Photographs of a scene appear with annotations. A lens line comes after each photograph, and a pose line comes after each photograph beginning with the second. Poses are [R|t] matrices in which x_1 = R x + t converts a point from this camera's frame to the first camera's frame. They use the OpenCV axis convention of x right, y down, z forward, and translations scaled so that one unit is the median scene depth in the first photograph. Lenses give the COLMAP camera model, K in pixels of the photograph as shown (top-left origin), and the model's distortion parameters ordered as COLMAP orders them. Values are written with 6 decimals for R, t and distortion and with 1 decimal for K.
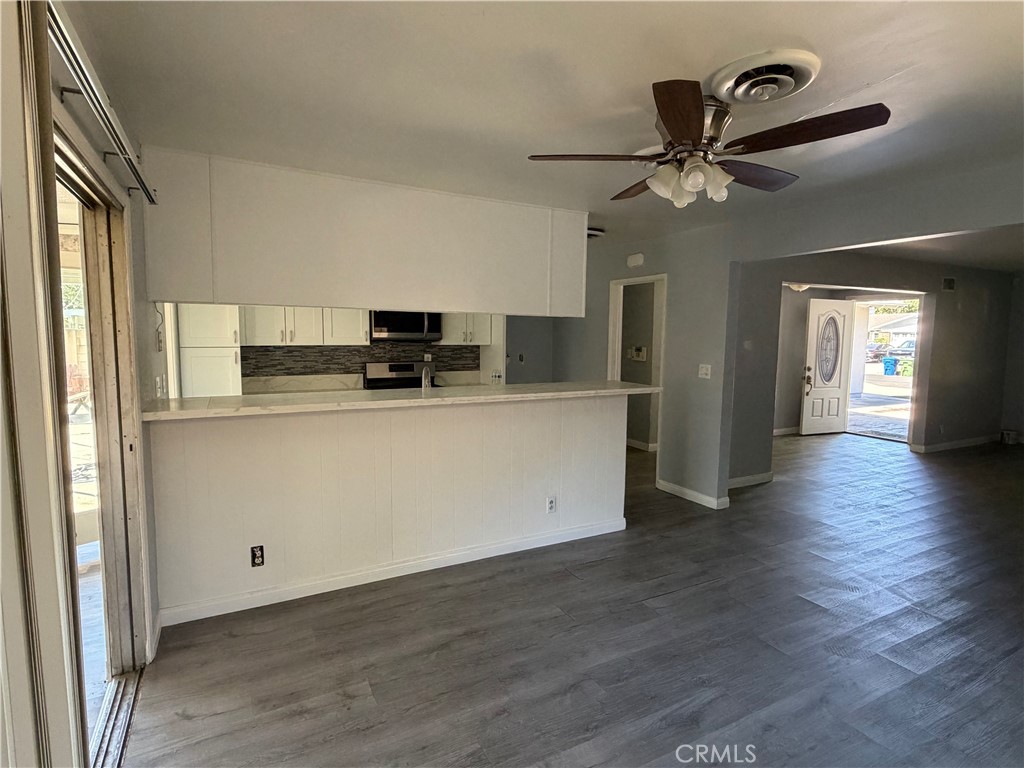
lens RADIAL K [[538.2, 0, 510.0], [0, 538.2, 385.6], [0, 0, 1]] dist [0.002019, 0.000203]
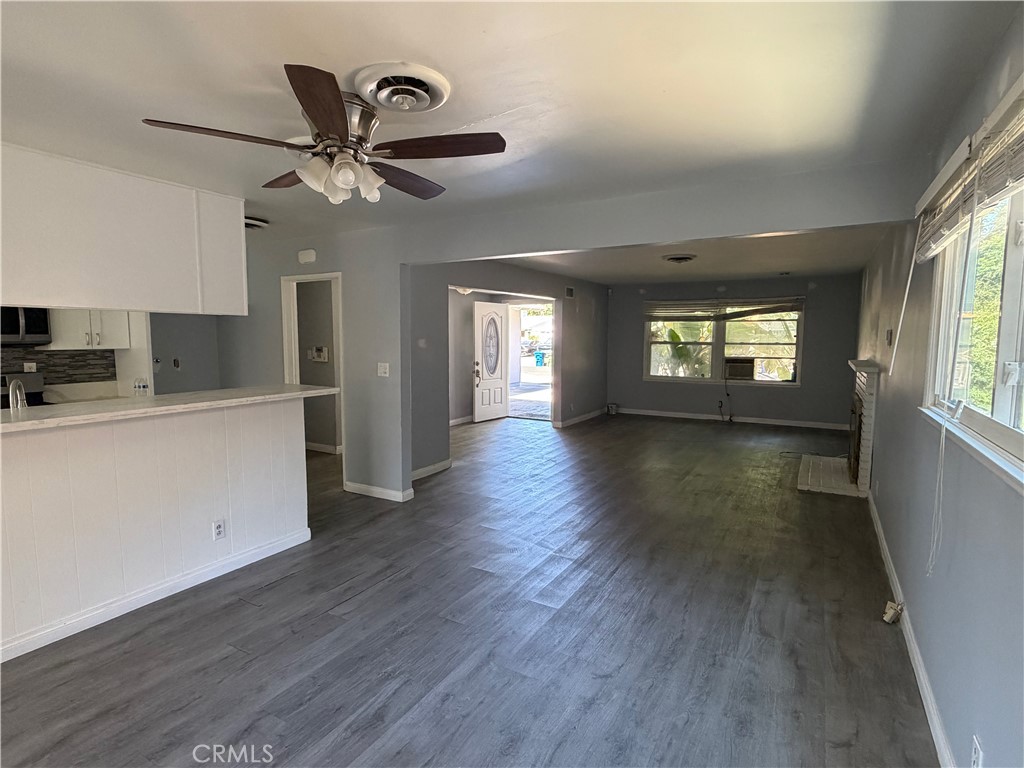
lens RADIAL K [[538.2, 0, 509.4], [0, 538.2, 388.1], [0, 0, 1]] dist [0.002019, 0.000203]
pose [[0.848769, -0.060417, 0.525301, 0.031628], [0.057620, 0.998103, 0.021696, -0.000040], [-0.525616, 0.011853, 0.850640, 0.004513]]
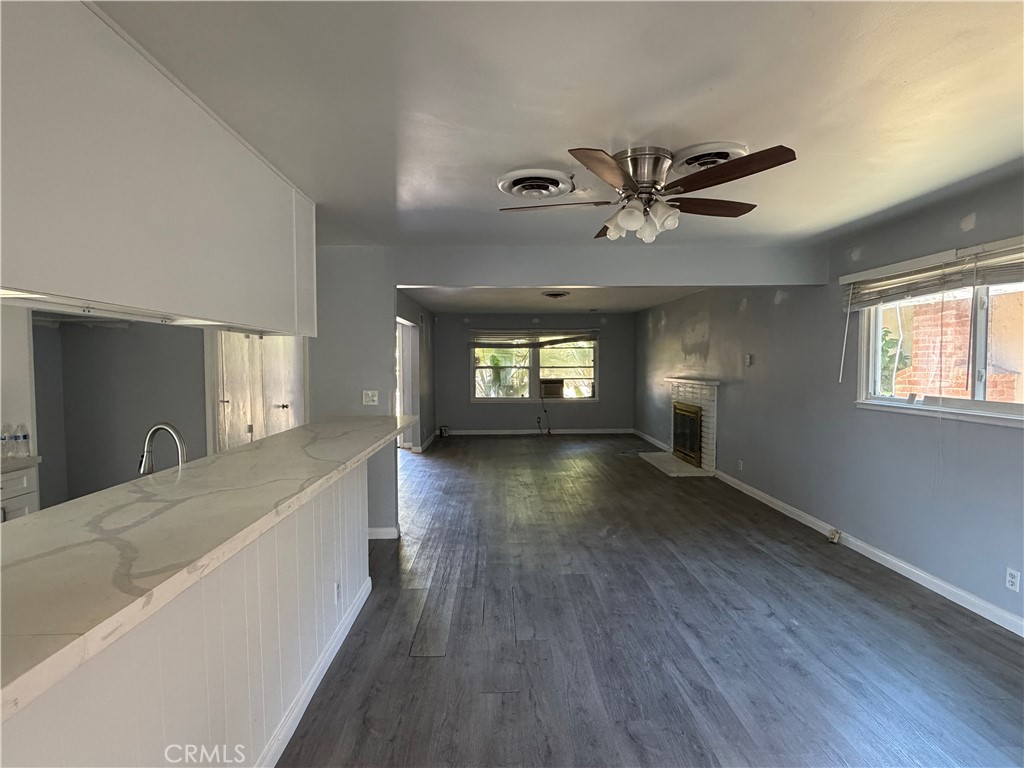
lens RADIAL K [[538.2, 0, 512.3], [0, 538.2, 388.5], [0, 0, 1]] dist [0.002019, 0.000203]
pose [[0.443084, -0.057547, 0.894631, -0.464177], [0.095629, 0.995278, 0.016659, -0.043226], [-0.891365, 0.078171, 0.446495, 0.442567]]
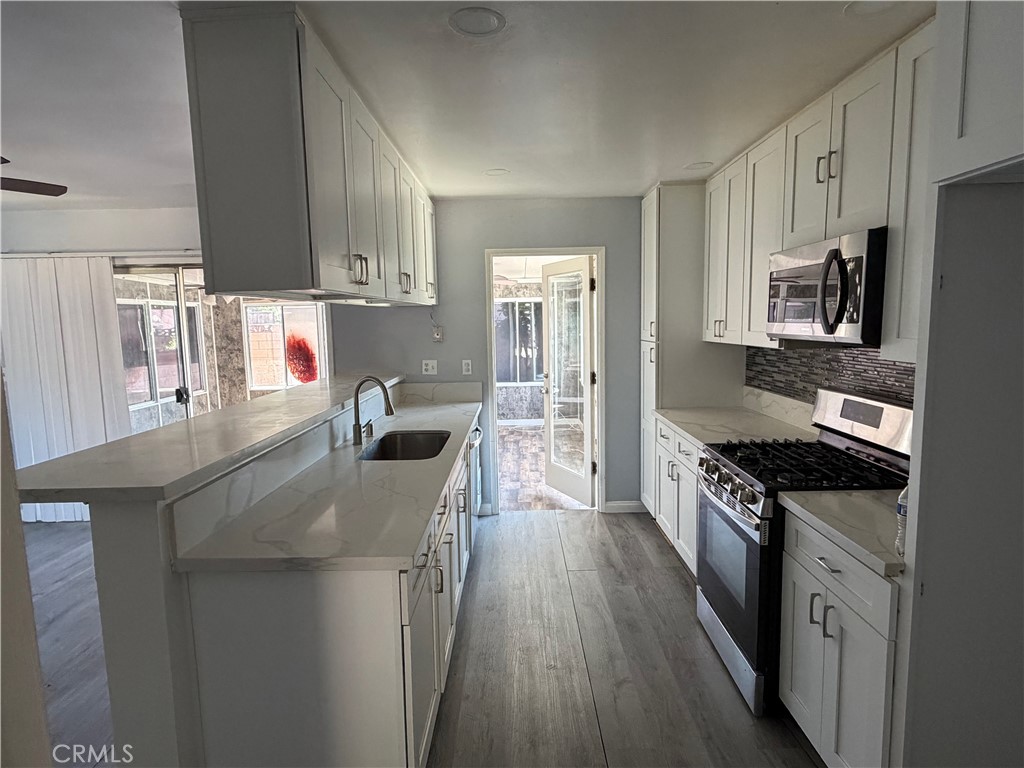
lens RADIAL K [[576.8, 0, 508.4], [0, 576.8, 388.5], [0, 0, 1]] dist [-0.000881, 0.000789]
pose [[-0.477710, 0.105343, -0.872179, 0.433603], [-0.068620, 0.985277, 0.156588, -0.150909], [0.875833, 0.134652, -0.463449, 1.497213]]
